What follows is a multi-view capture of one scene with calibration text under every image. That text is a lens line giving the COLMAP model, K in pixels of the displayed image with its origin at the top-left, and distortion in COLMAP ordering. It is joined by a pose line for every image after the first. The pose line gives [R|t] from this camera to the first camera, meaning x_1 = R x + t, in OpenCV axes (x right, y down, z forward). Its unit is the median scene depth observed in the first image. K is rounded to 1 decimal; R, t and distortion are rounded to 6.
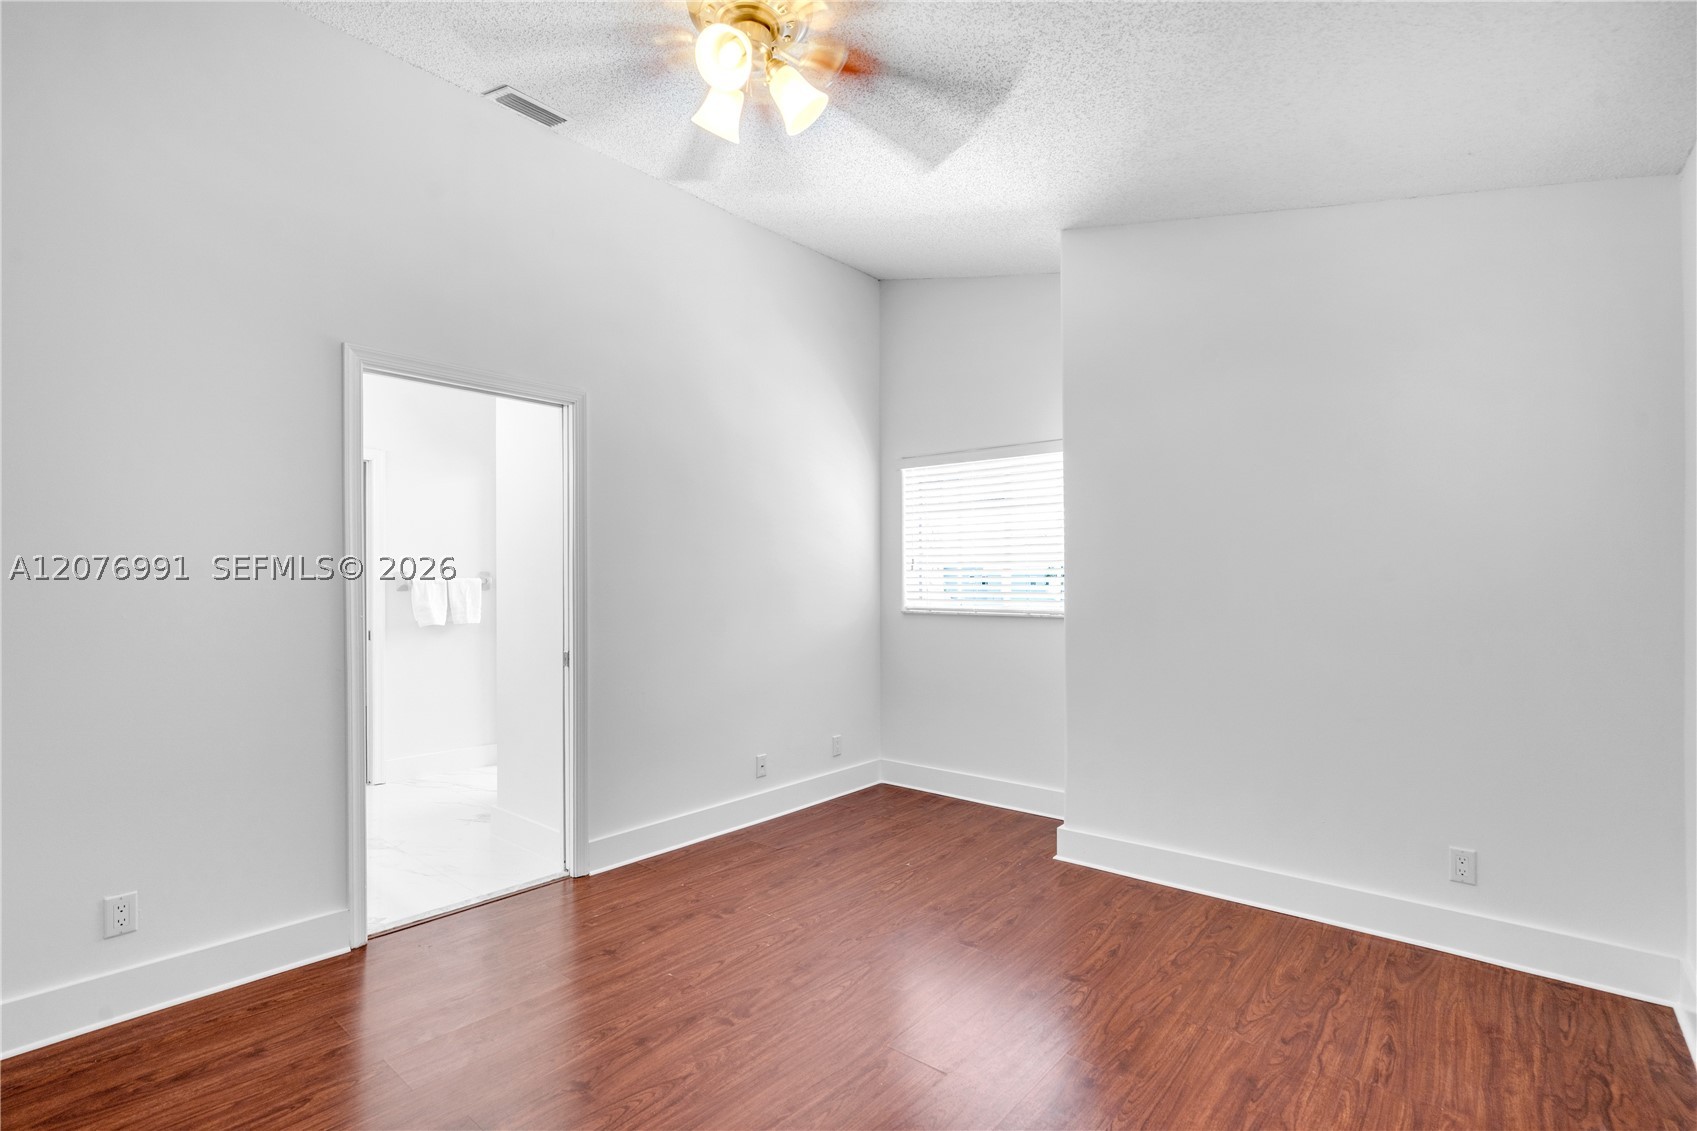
lens RADIAL K [[781.8, 0, 849.6], [0, 781.8, 589.0], [0, 0, 1]] dist [0.002680, 0.000299]
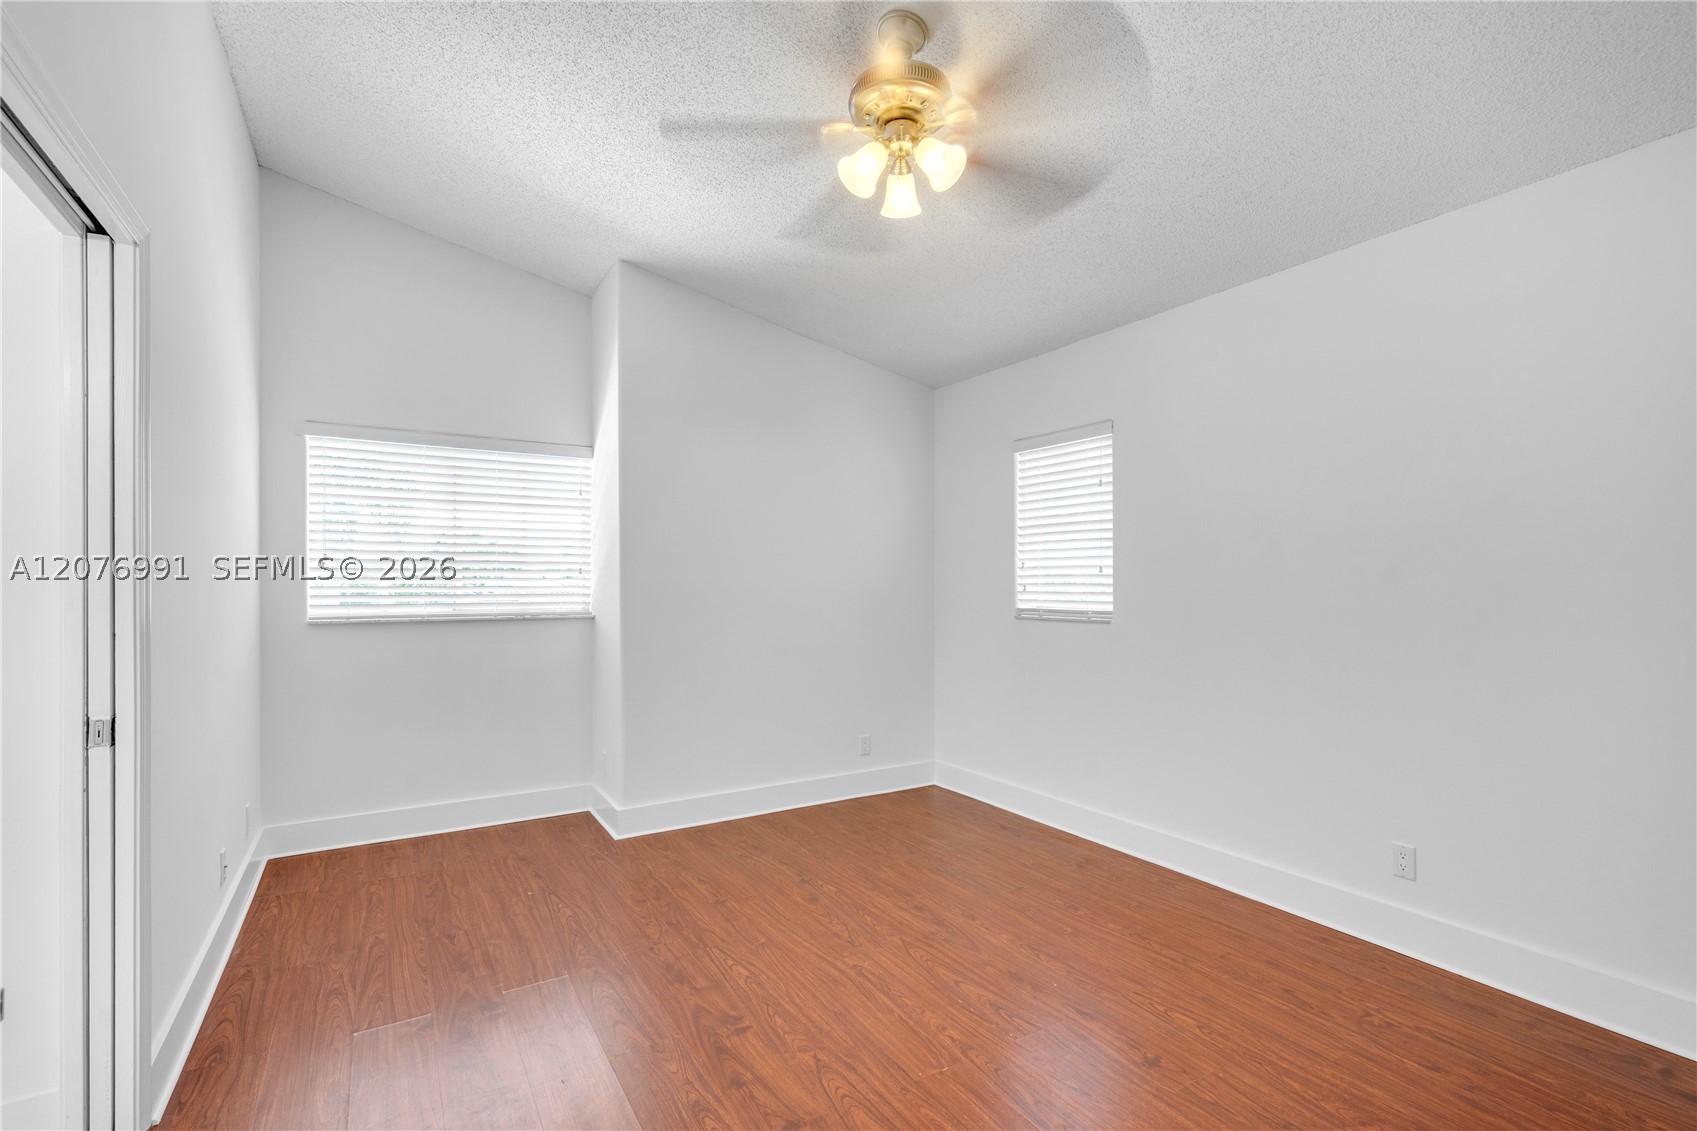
lens RADIAL K [[781.8, 0, 849.6], [0, 781.8, 589.0], [0, 0, 1]] dist [0.002680, 0.000299]
pose [[0.315785, -0.005334, 0.948816, -0.792625], [0.008461, 0.999960, 0.002805, -0.002270], [-0.948793, 0.007142, 0.315817, 0.422098]]
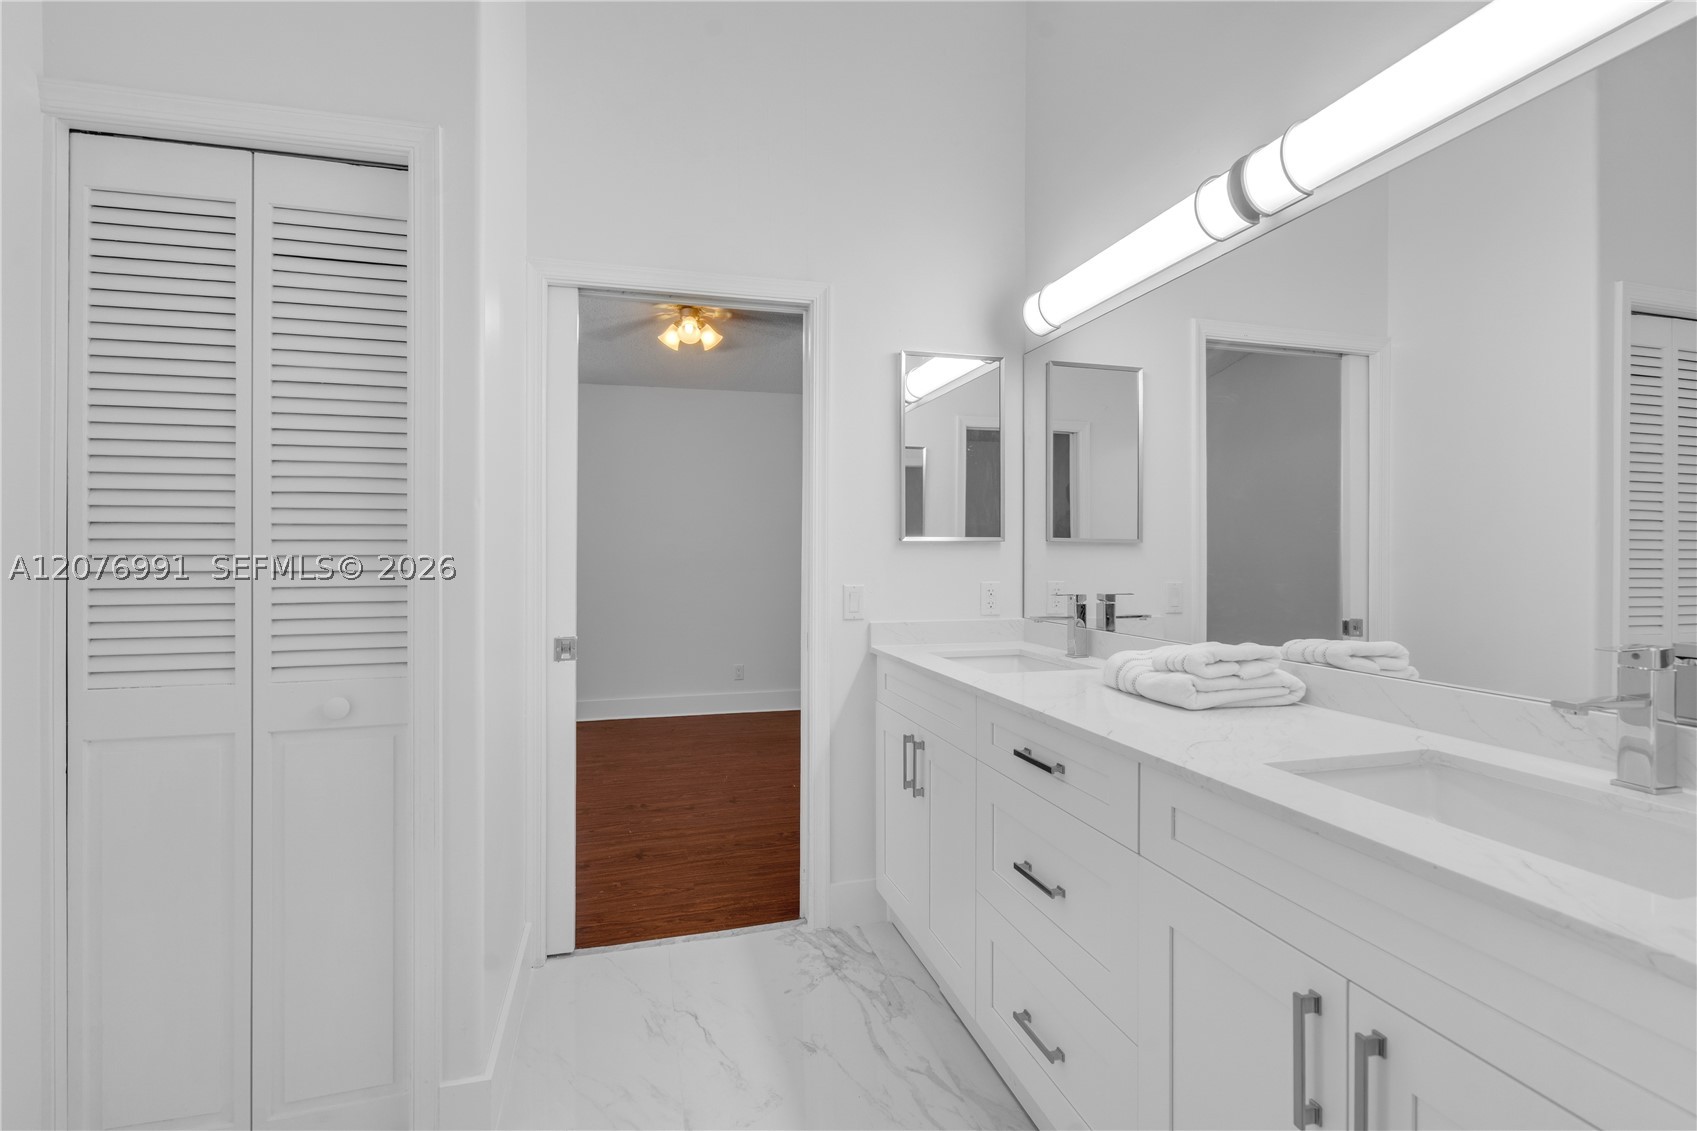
lens RADIAL K [[784.1, 0, 849.8], [0, 784.1, 558.2], [0, 0, 1]] dist [0.001508, 0.000099]
pose [[-0.831515, -0.001079, 0.555501, -1.119938], [0.004075, 0.999959, 0.008042, 0.002413], [-0.555487, 0.008951, -0.831477, 1.641421]]
